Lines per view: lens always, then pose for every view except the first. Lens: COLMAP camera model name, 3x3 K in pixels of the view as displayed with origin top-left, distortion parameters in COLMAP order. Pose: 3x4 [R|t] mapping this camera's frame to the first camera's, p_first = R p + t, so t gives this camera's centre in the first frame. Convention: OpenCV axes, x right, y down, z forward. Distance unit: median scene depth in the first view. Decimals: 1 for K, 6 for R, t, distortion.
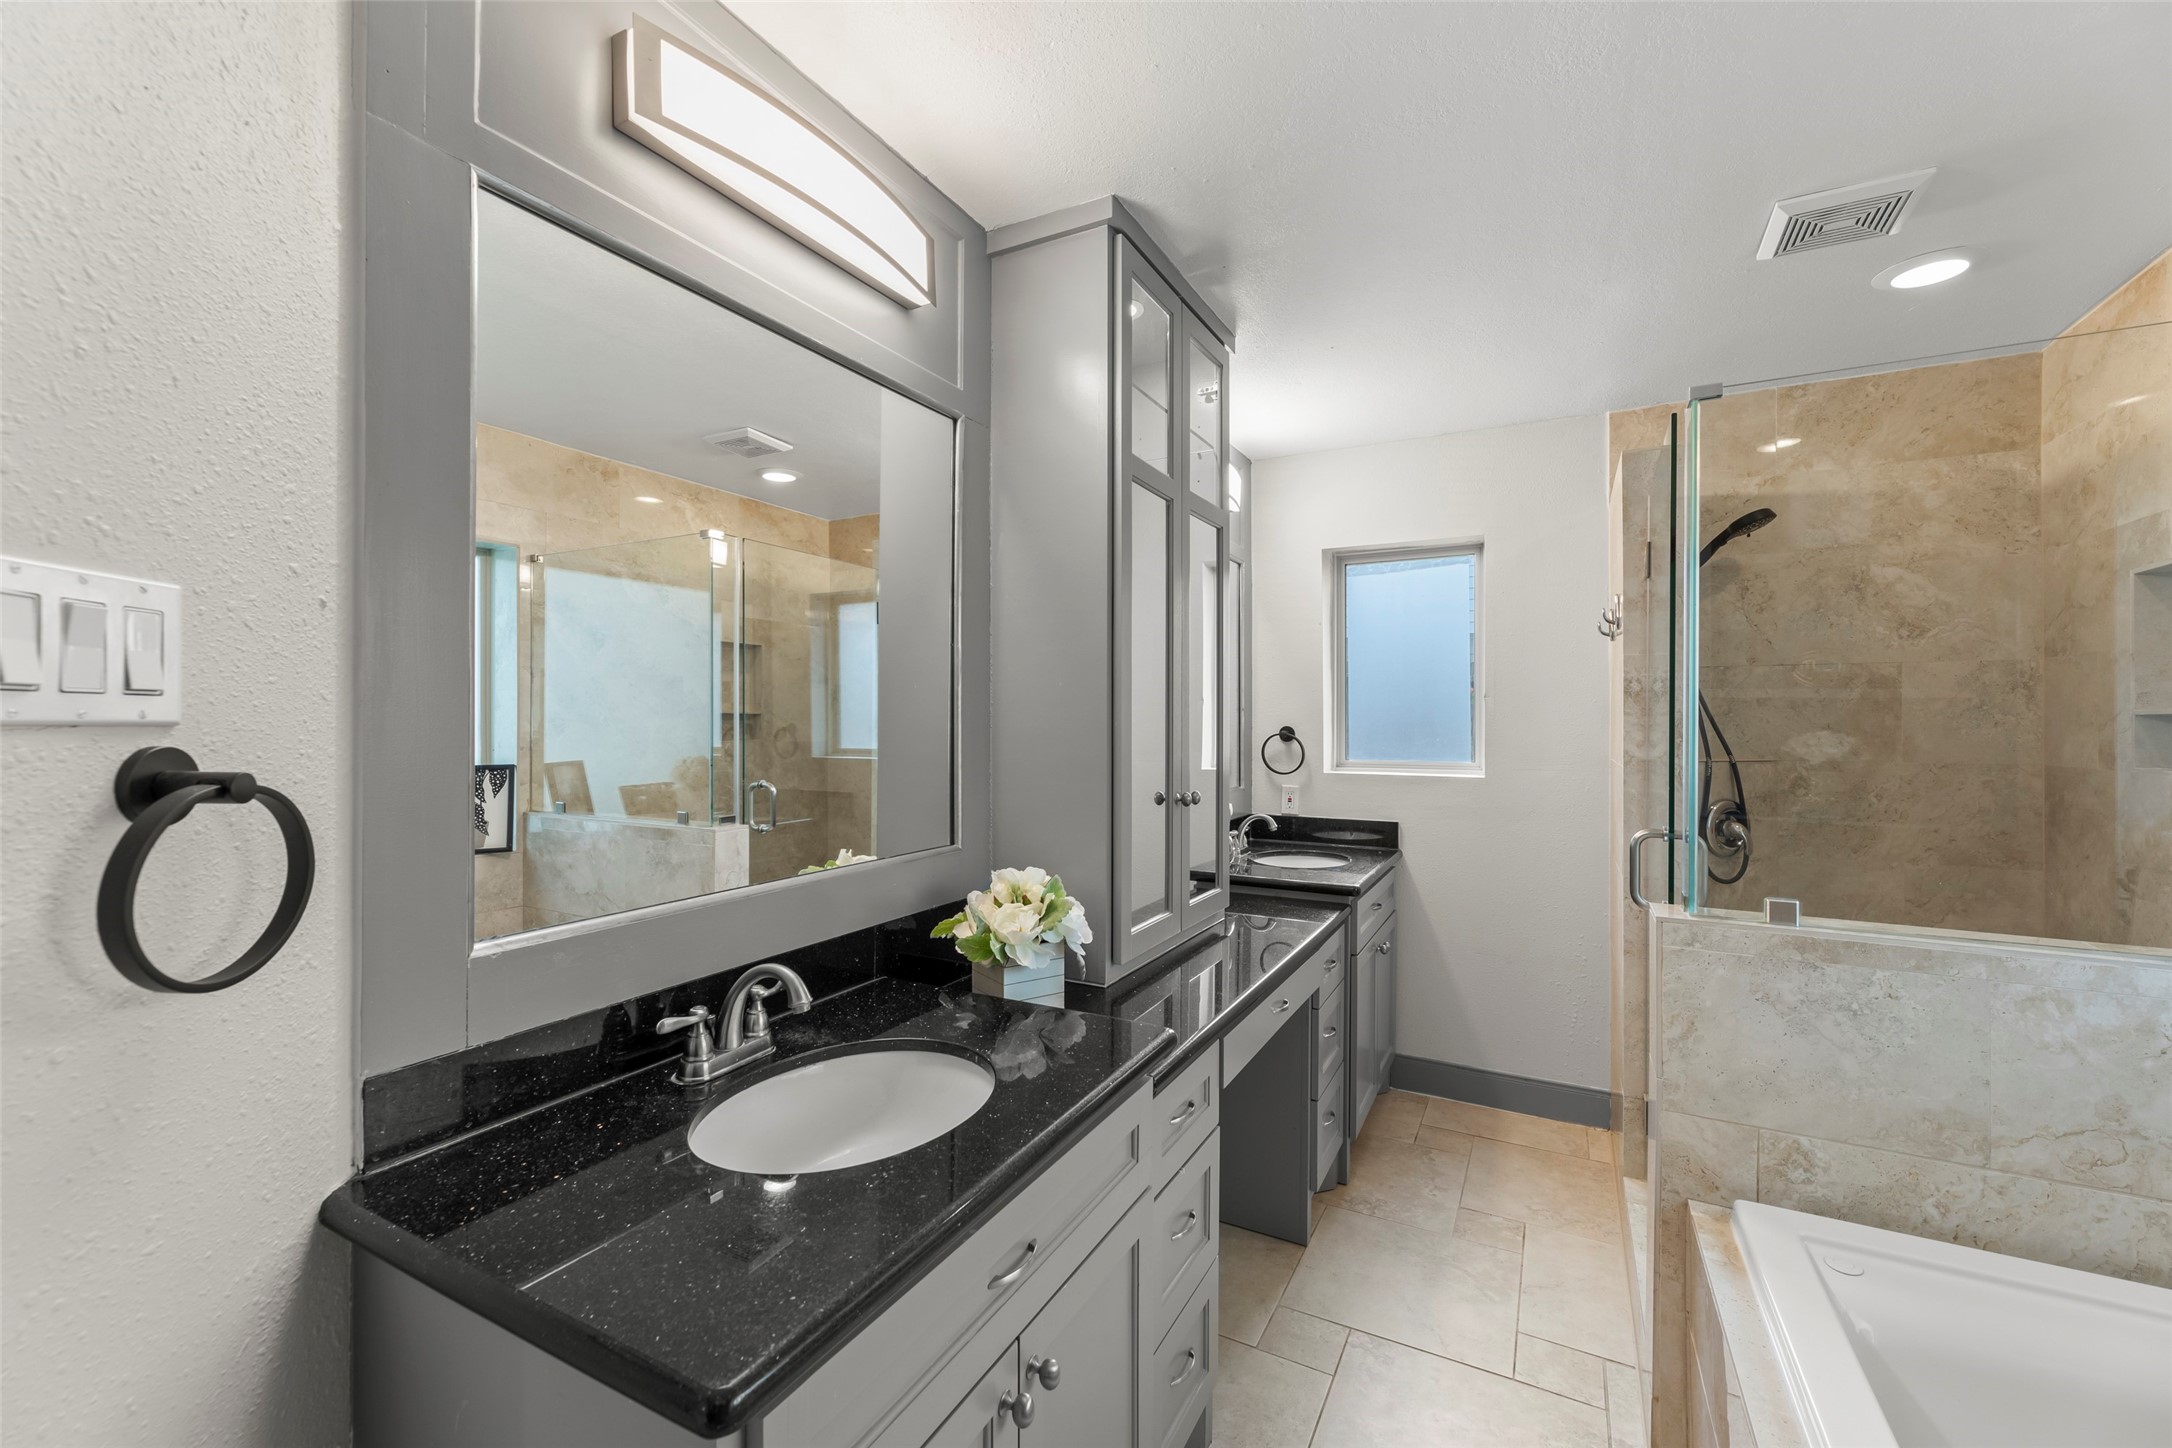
lens RADIAL K [[882.0, 0, 1078.4], [0, 882.0, 723.9], [0, 0, 1]] dist [0.000499, 0.000386]
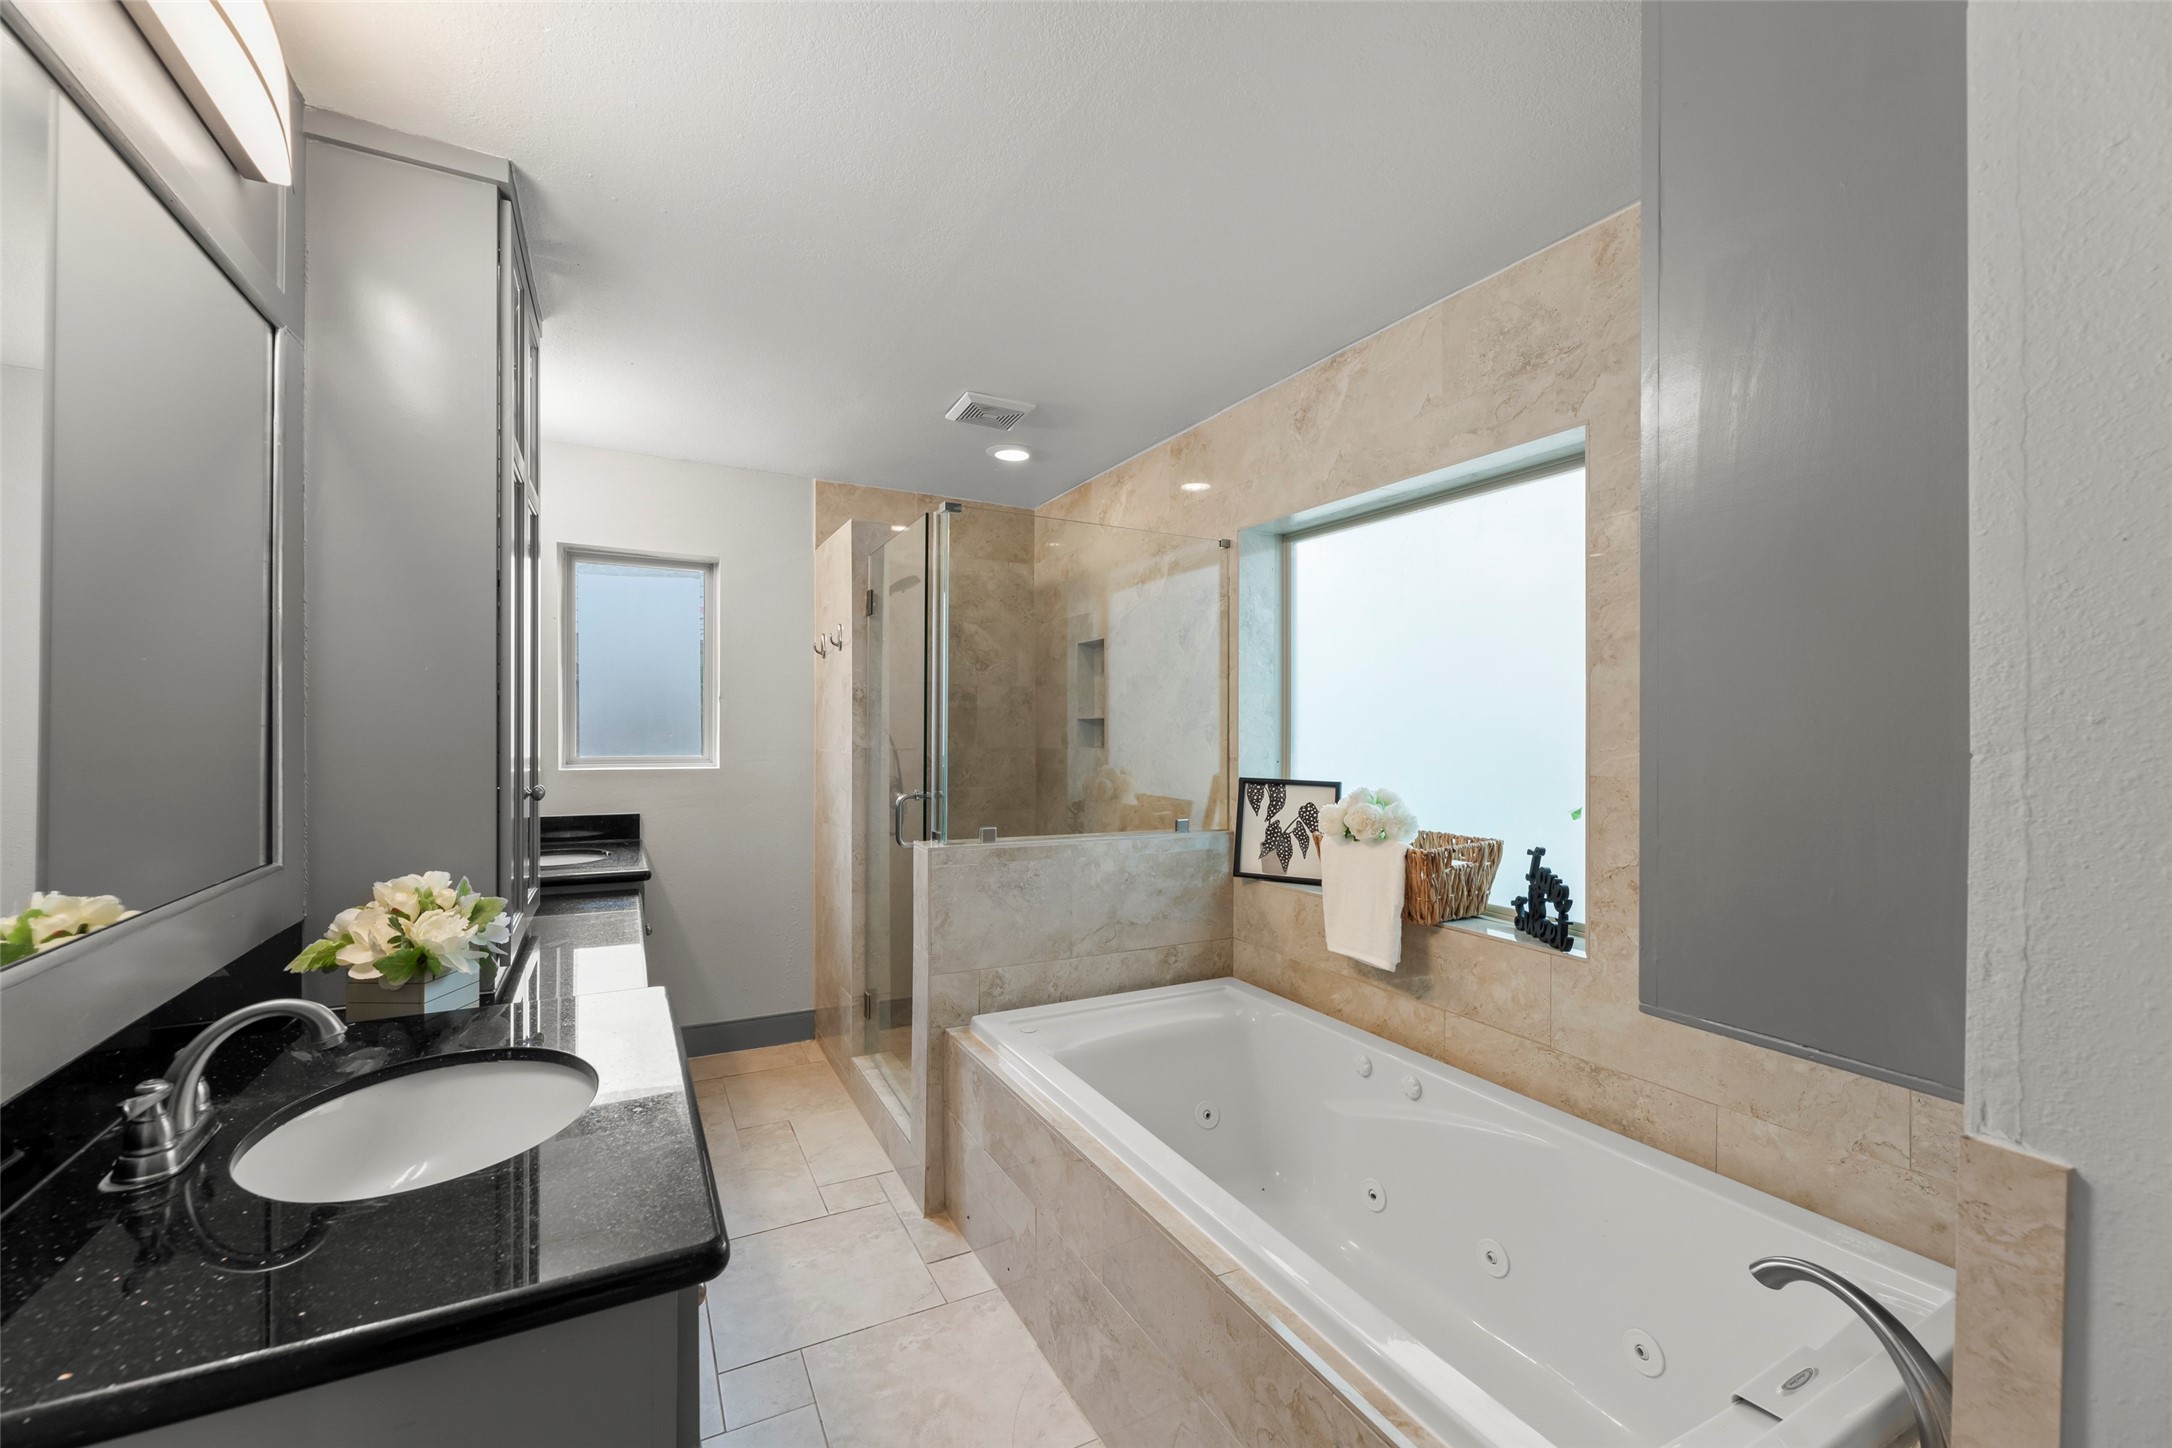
lens RADIAL K [[882.0, 0, 1064.2], [0, 882.0, 723.4], [0, 0, 1]] dist [0.000499, 0.000386]
pose [[0.565722, 0.009158, 0.824545, -0.393773], [-0.006100, 0.999957, -0.006921, 0.012697], [-0.824574, -0.001115, 0.565754, -0.036094]]
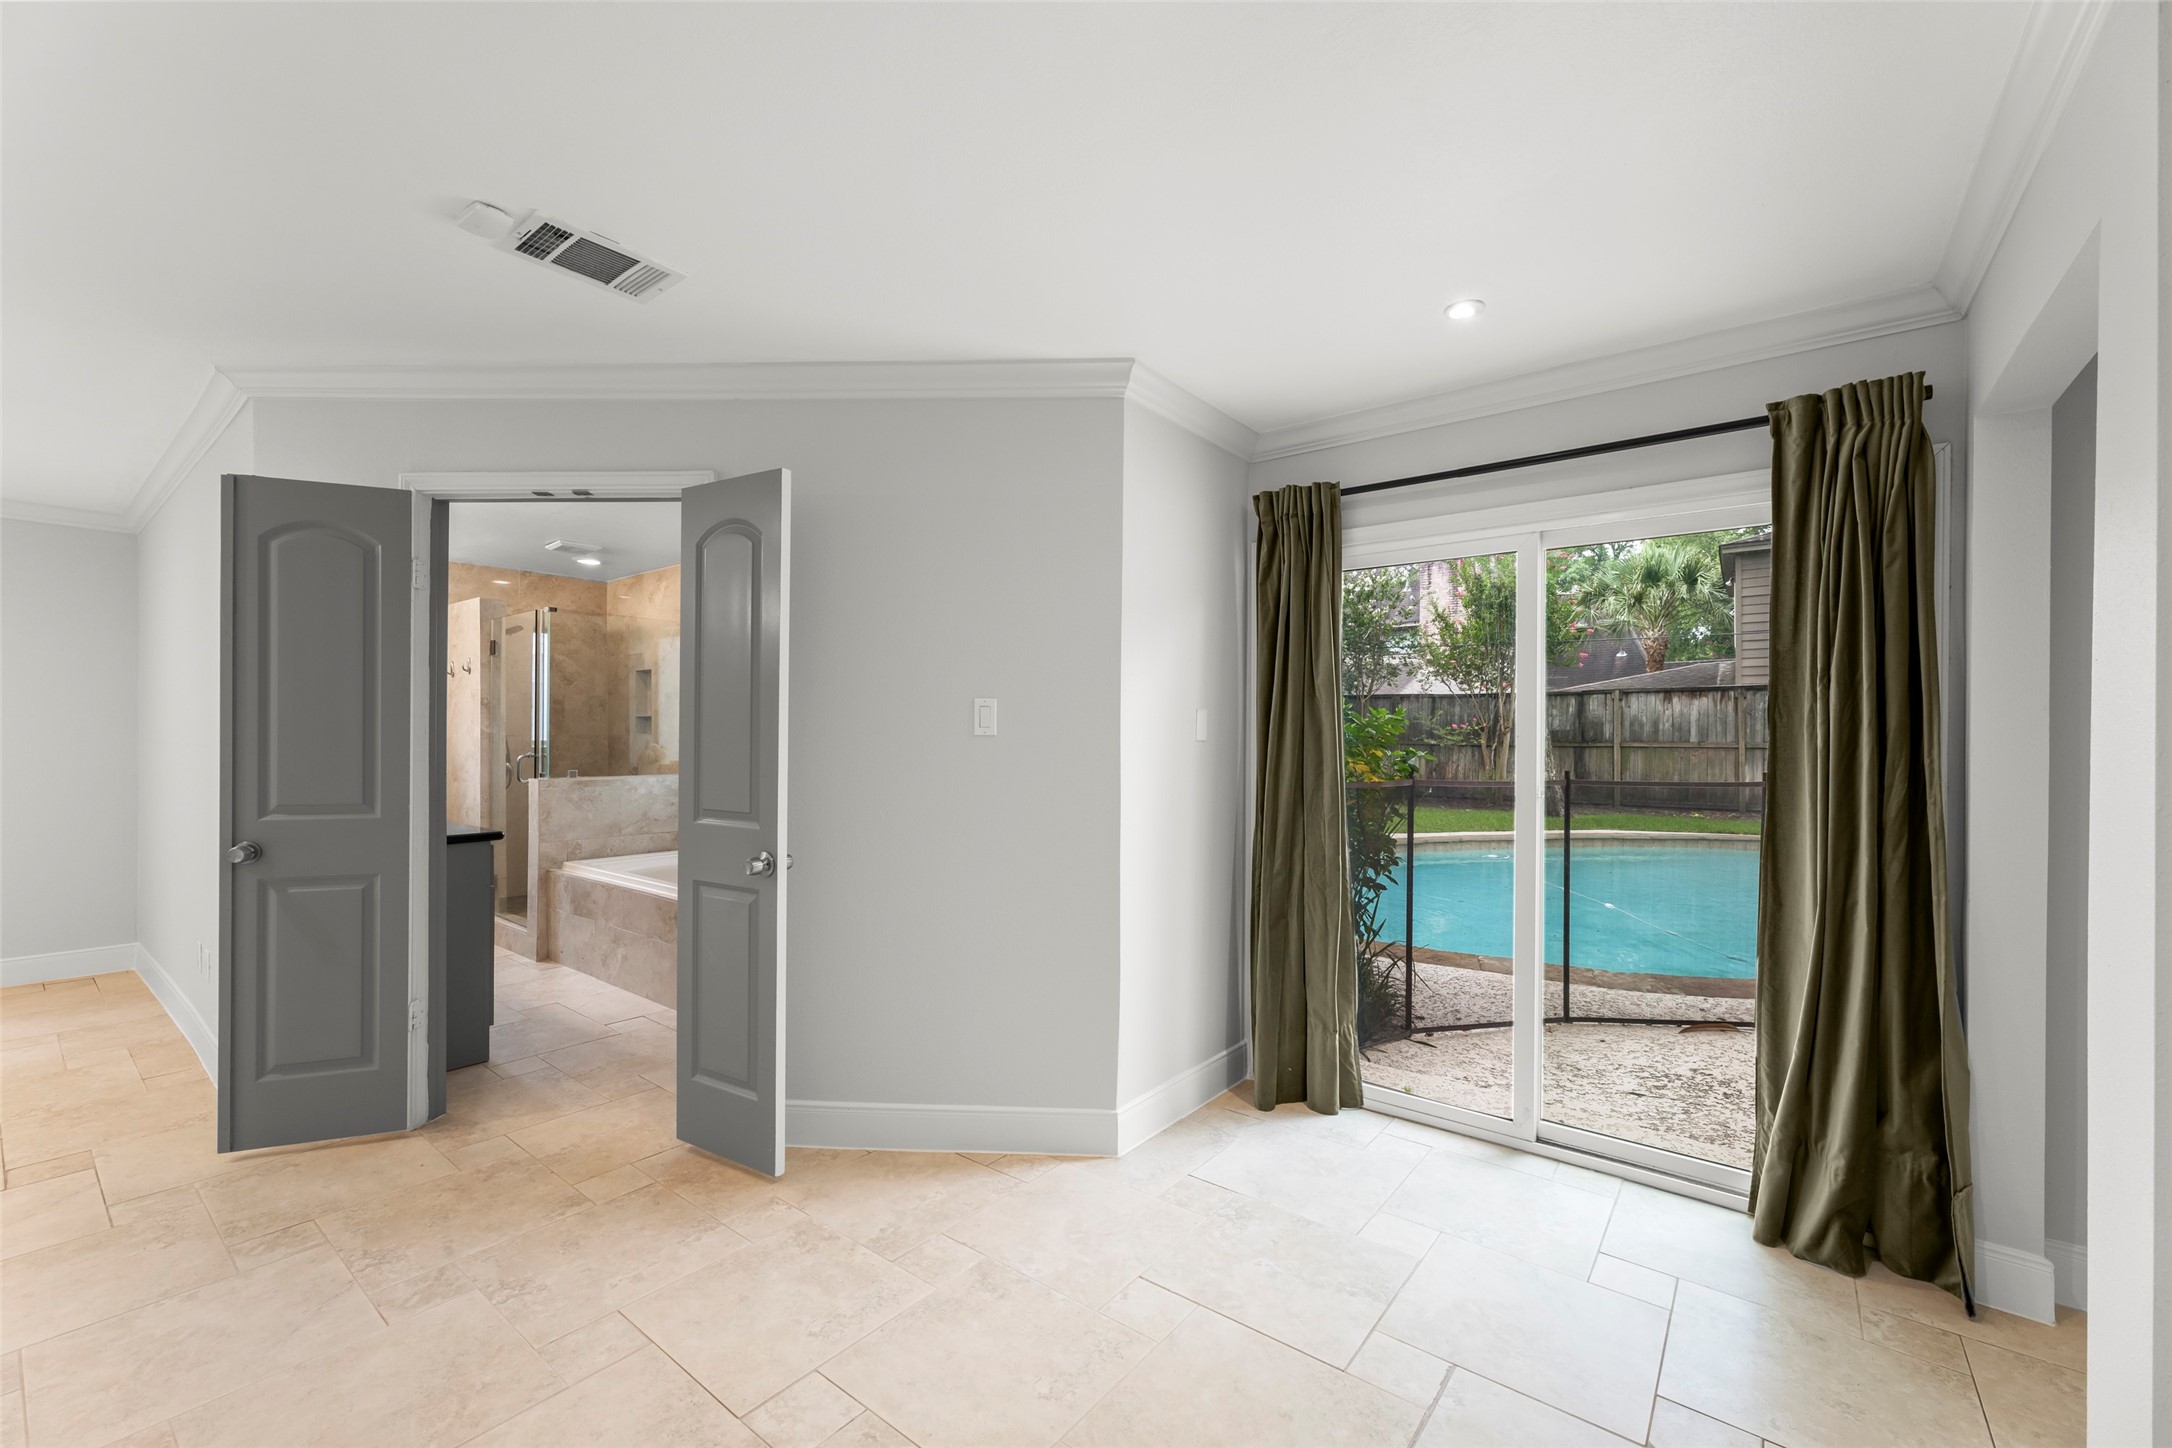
lens RADIAL K [[882.0, 0, 1078.6], [0, 882.0, 727.0], [0, 0, 1]] dist [0.000499, 0.000386]
pose [[0.167375, 0.005180, 0.985880, -1.739302], [-0.005129, 0.999977, -0.004384, 0.034564], [-0.985880, -0.004323, 0.167398, -1.146738]]
